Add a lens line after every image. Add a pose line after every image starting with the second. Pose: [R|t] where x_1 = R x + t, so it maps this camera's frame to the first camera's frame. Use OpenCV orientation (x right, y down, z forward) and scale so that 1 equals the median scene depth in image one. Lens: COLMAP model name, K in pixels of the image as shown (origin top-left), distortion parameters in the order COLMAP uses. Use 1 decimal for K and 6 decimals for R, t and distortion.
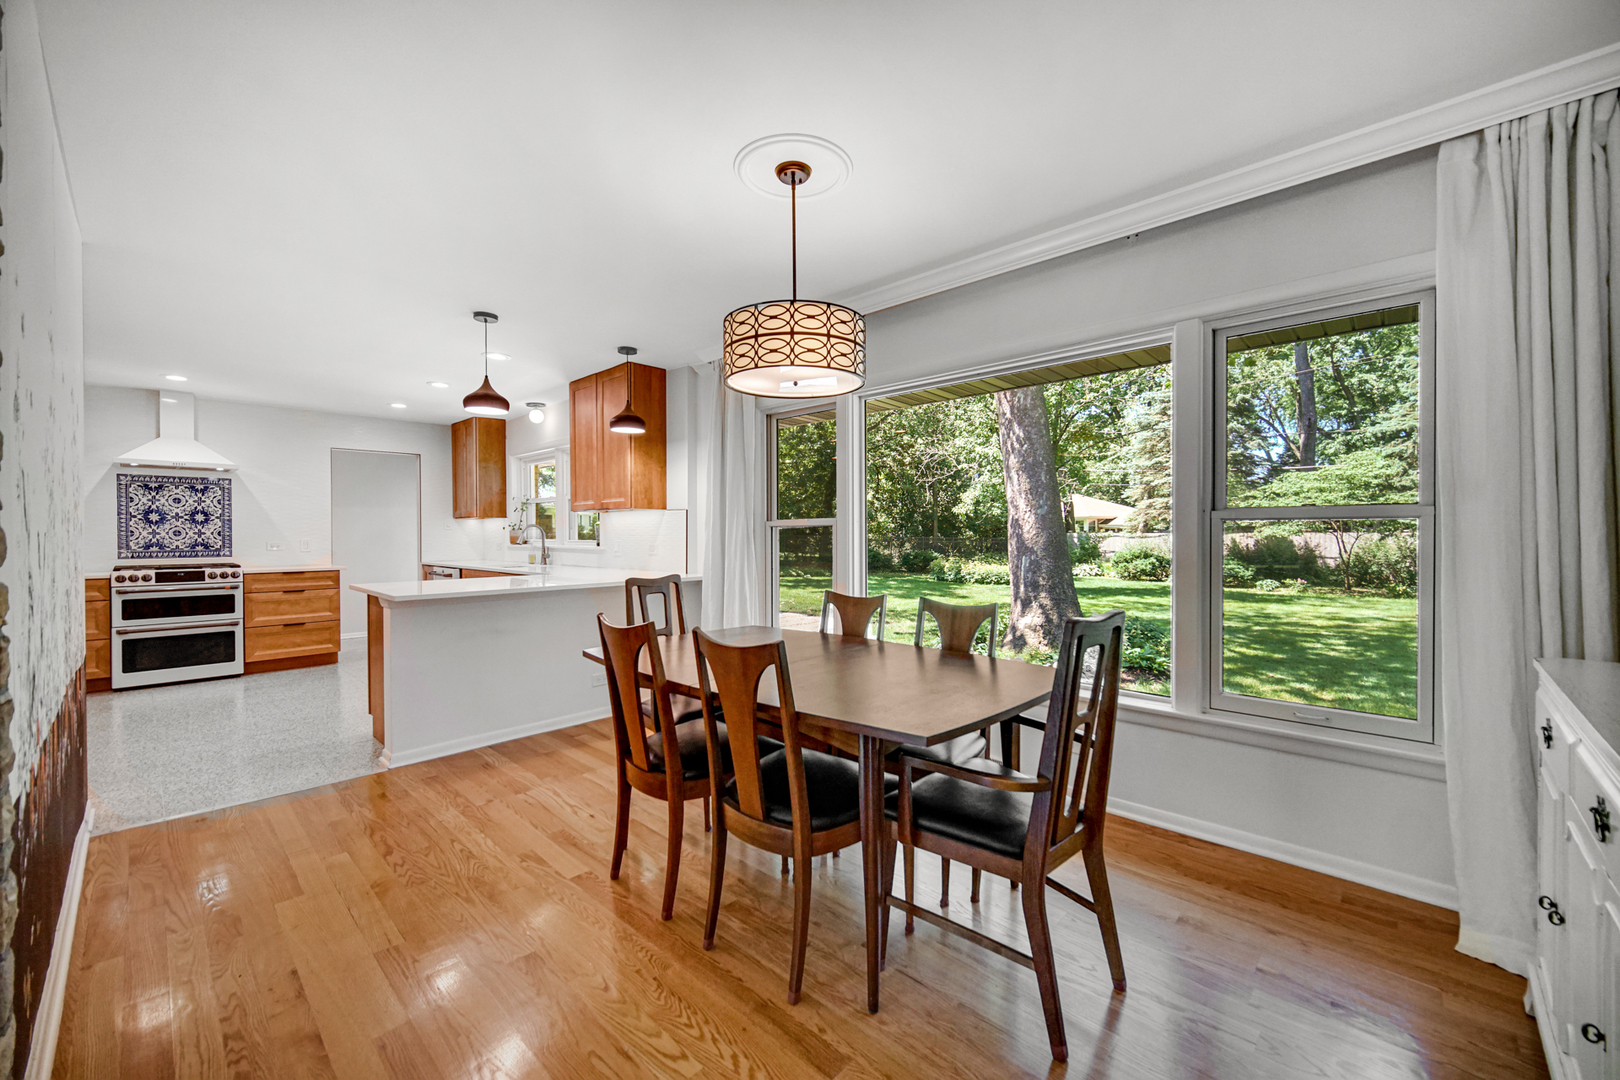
lens RADIAL K [[641.3, 0, 813.1], [0, 641.3, 538.4], [0, 0, 1]] dist [-0.003210, 0.000103]
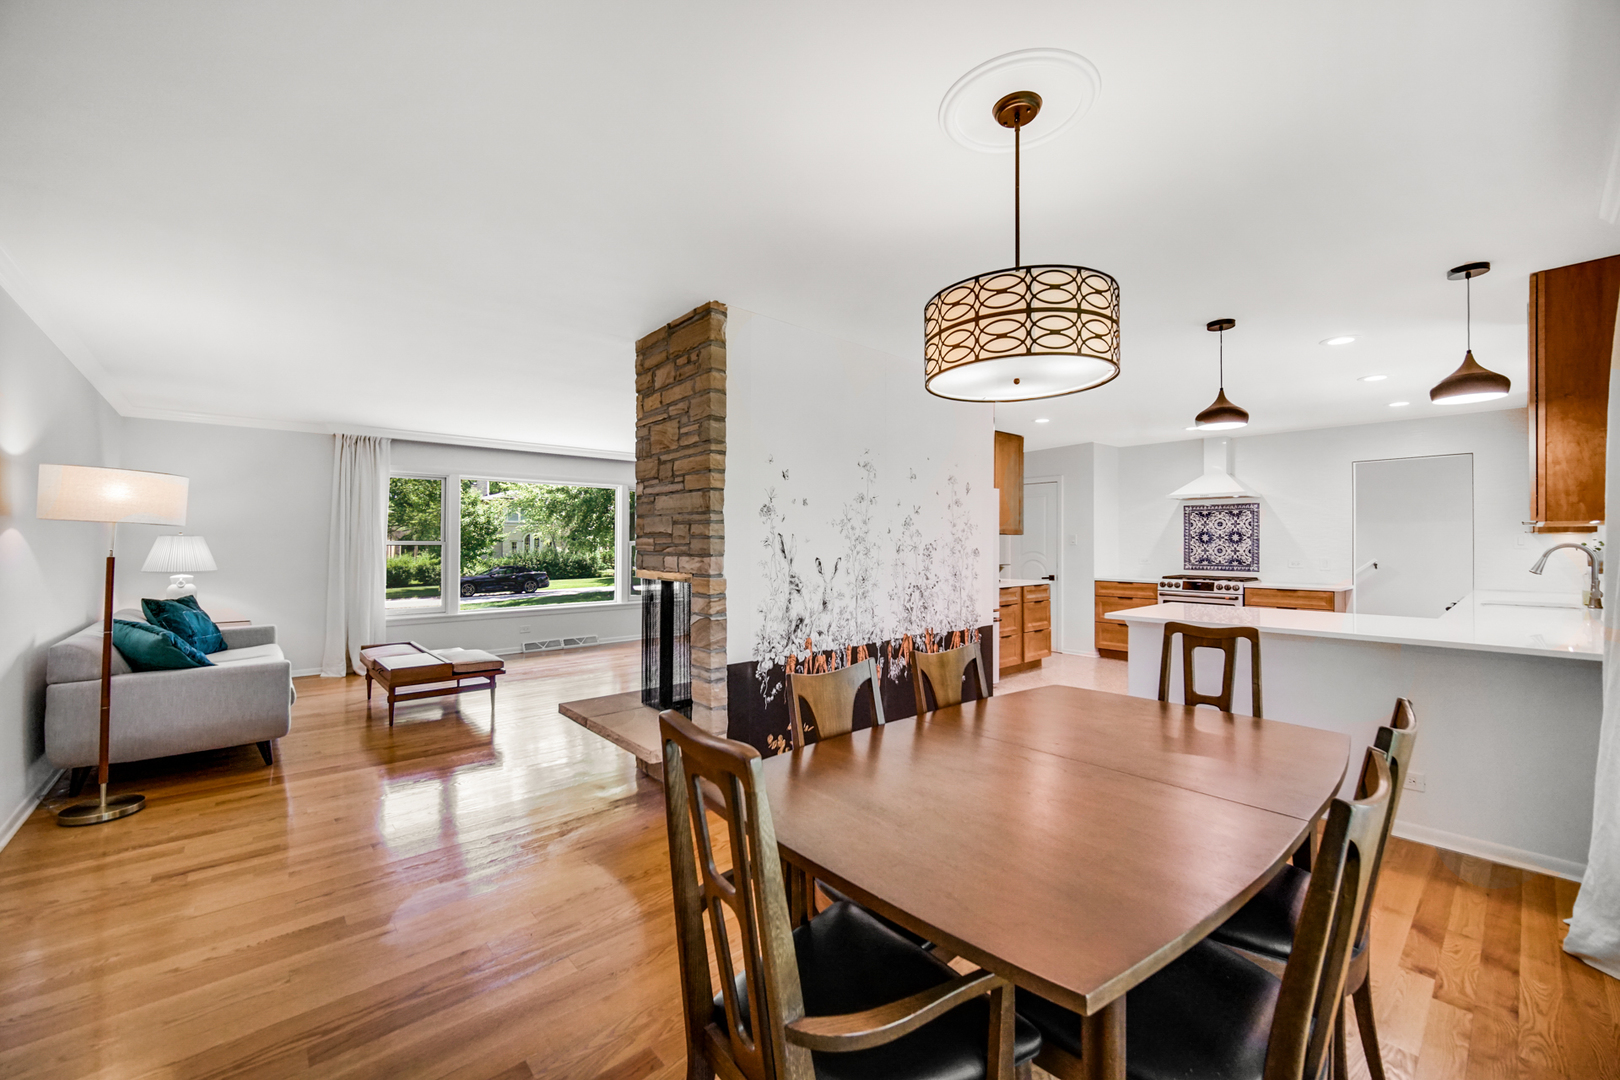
lens RADIAL K [[641.3, 0, 808.7], [0, 641.3, 539.1], [0, 0, 1]] dist [-0.003210, 0.000103]
pose [[-0.095260, -0.003986, -0.995444, 0.310104], [-0.007869, 0.999964, -0.003251, -0.020558], [0.995421, 0.007523, -0.095287, 0.336959]]
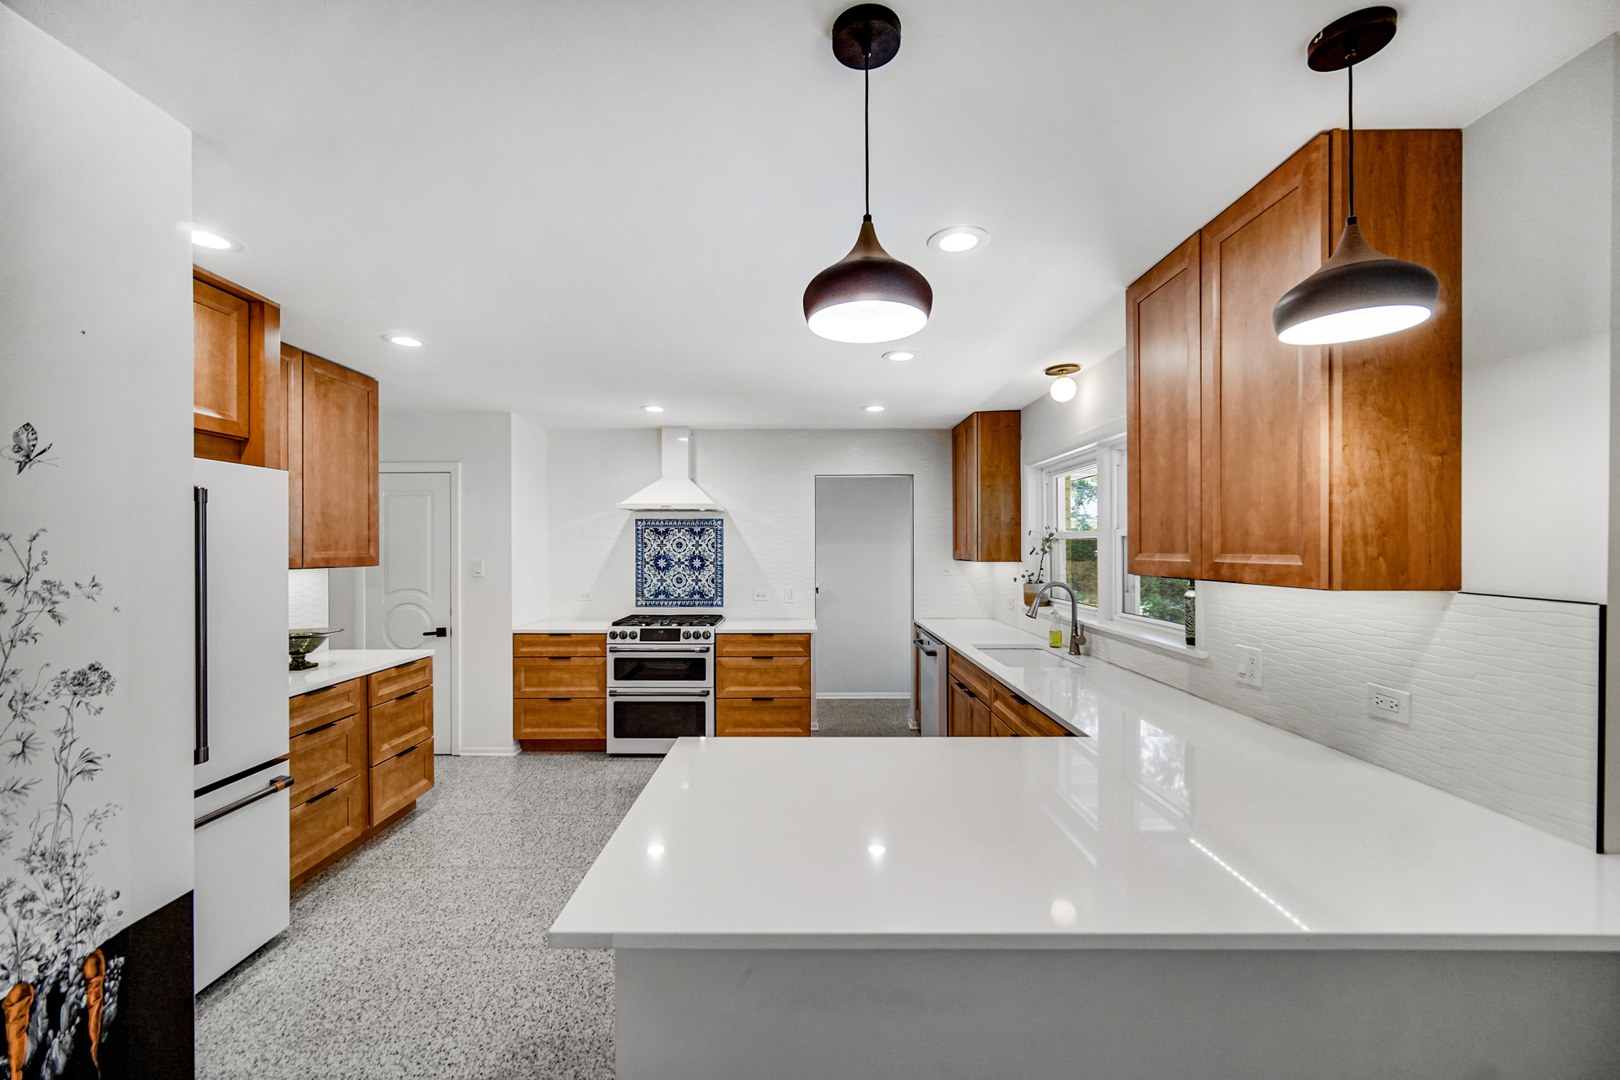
lens RADIAL K [[641.3, 0, 799.4], [0, 641.3, 550.5], [0, 0, 1]] dist [-0.003210, 0.000103]
pose [[0.676553, 0.006874, -0.736362, -0.196904], [-0.005092, 0.999976, 0.004657, -0.057593], [0.736377, 0.000599, 0.676571, 0.508714]]
